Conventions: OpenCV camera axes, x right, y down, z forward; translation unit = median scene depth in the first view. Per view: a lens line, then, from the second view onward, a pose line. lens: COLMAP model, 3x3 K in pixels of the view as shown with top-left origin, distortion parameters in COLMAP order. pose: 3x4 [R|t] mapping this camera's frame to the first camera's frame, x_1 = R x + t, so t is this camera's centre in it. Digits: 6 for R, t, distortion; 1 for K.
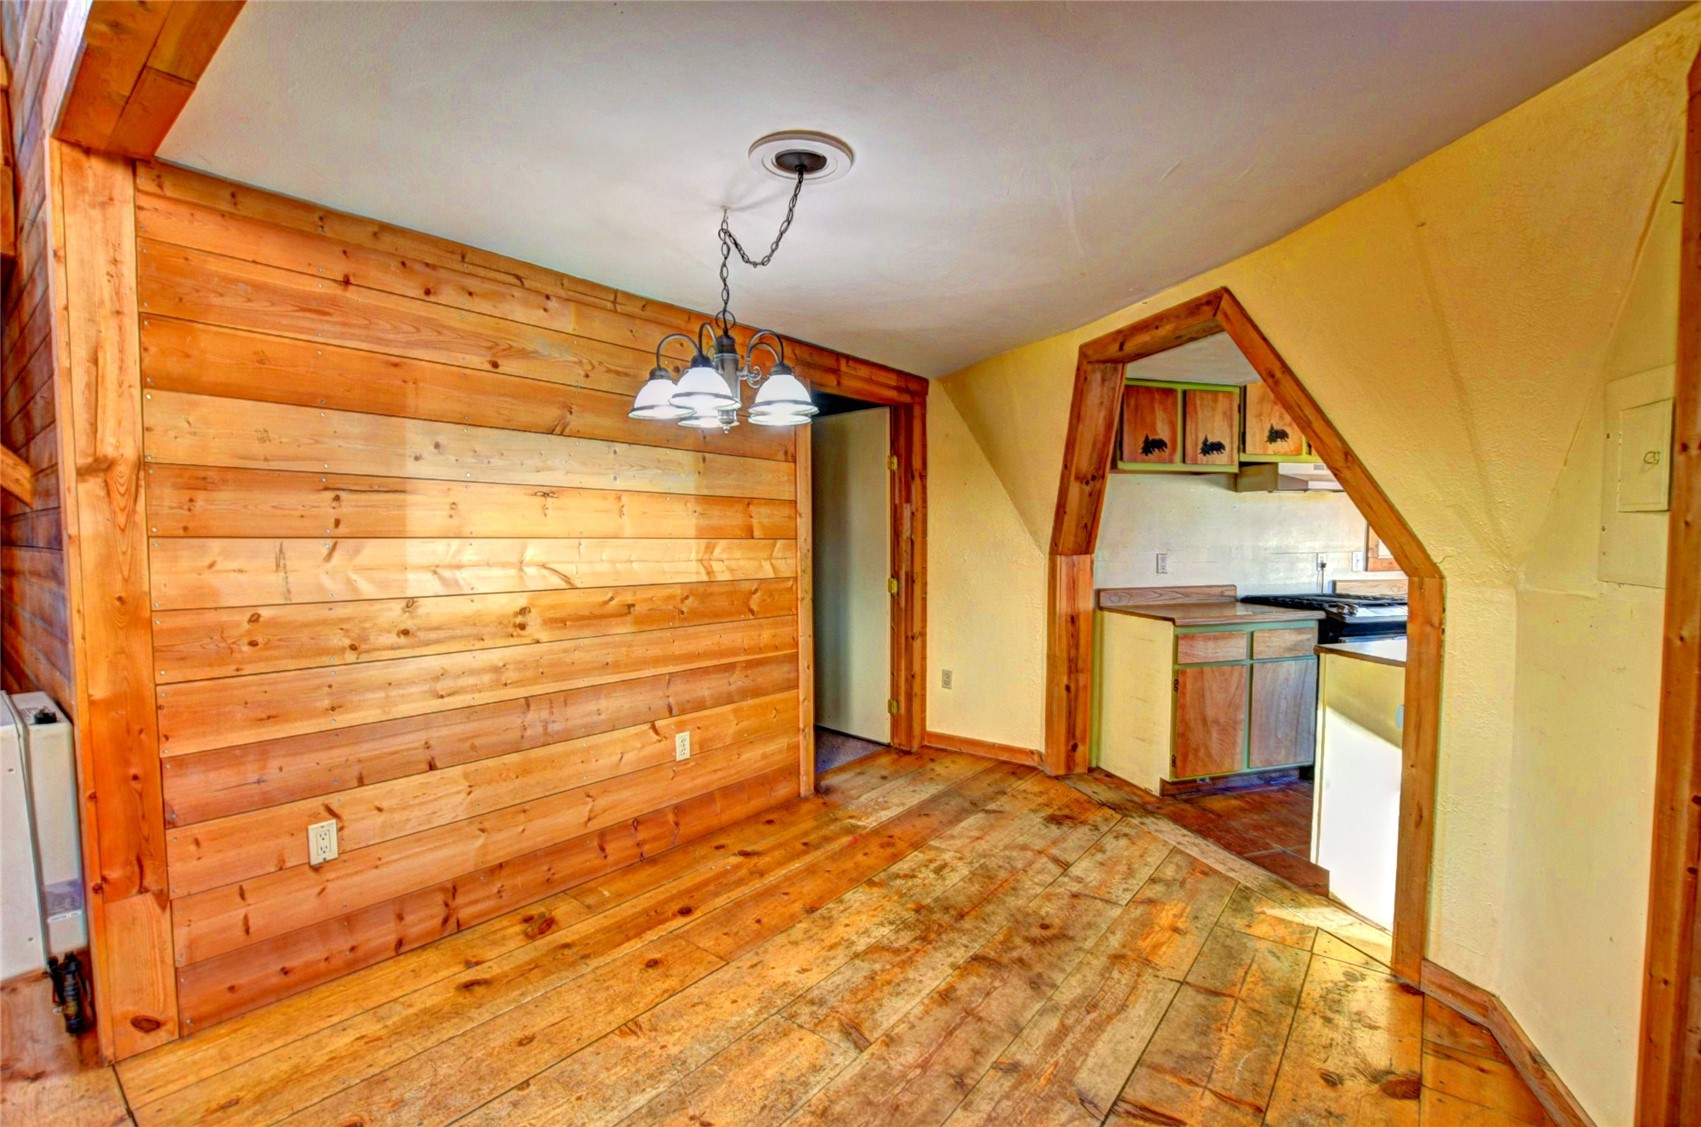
lens RADIAL K [[748.4, 0, 850.5], [0, 748.4, 563.5], [0, 0, 1]] dist [-0.027349, 0.000423]
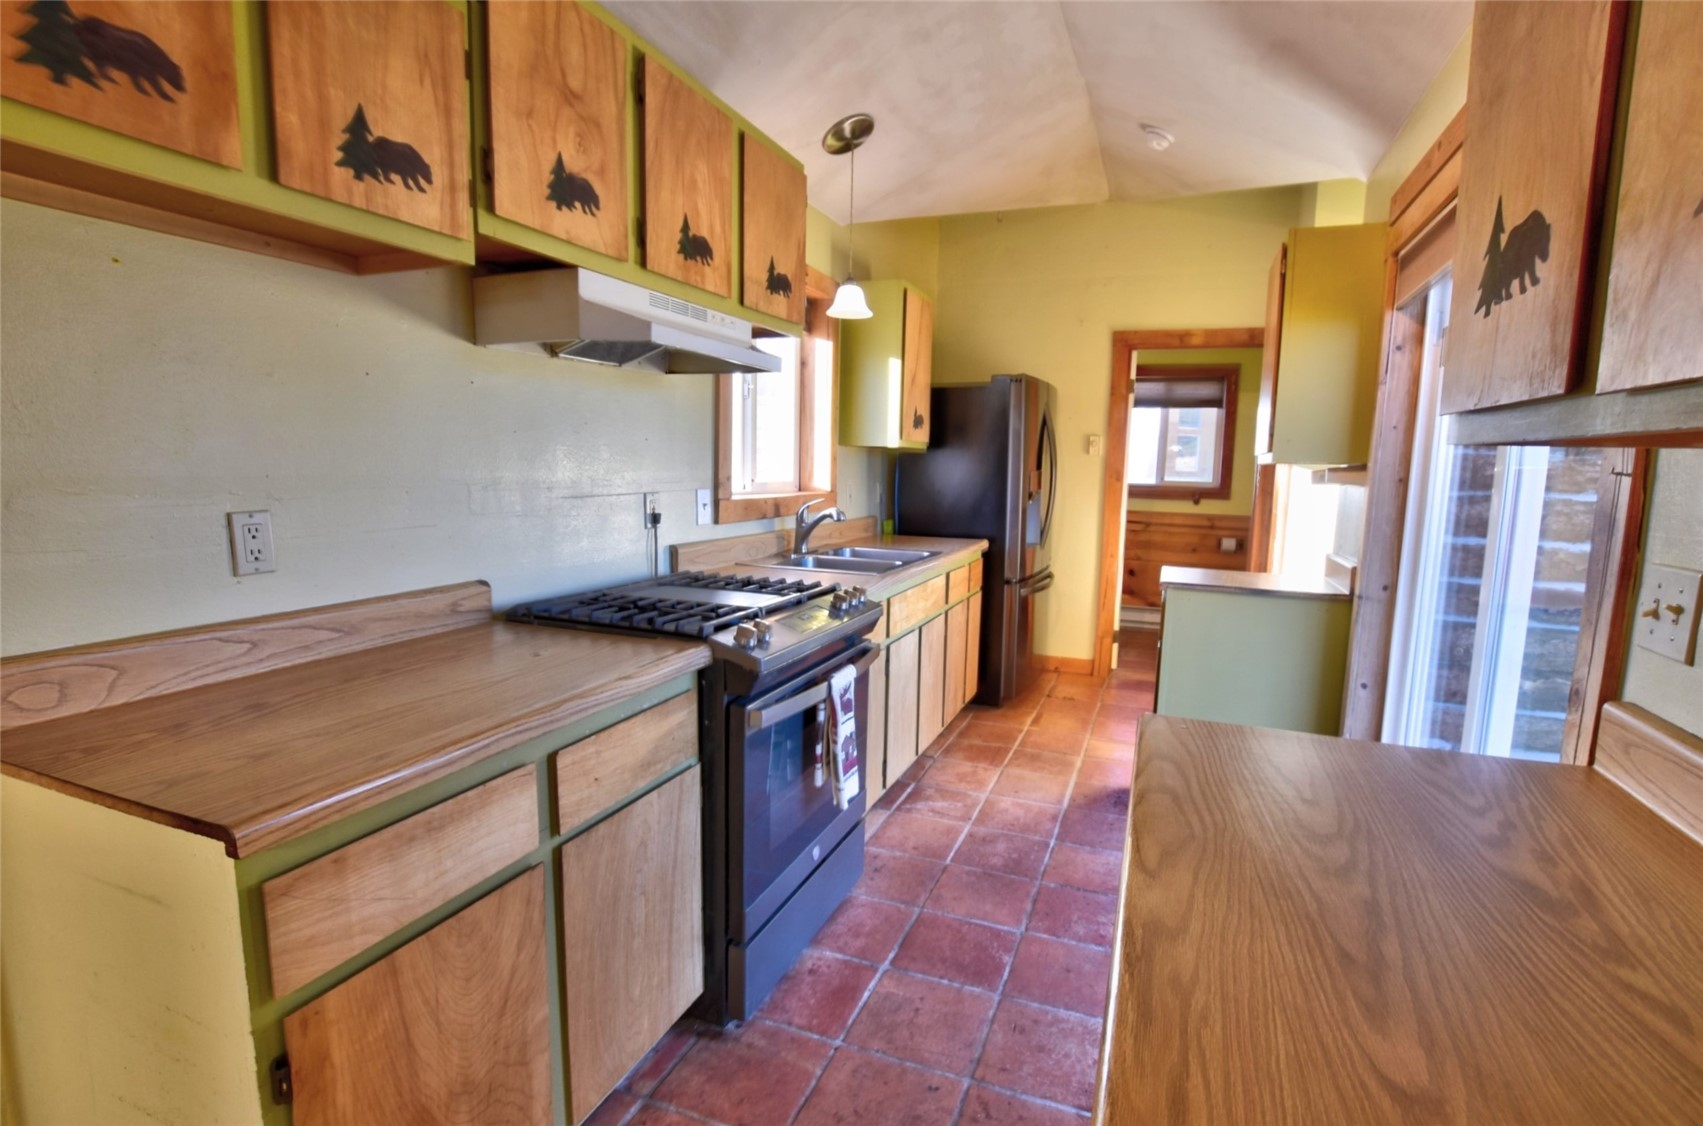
lens RADIAL K [[751.8, 0, 856.8], [0, 751.8, 569.0], [0, 0, 1]] dist [-0.033865, 0.006451]
pose [[0.589968, -0.096737, 0.801610, 0.340729], [0.014774, 0.993924, 0.109072, -0.019244], [-0.807291, -0.052506, 0.587813, 0.654874]]
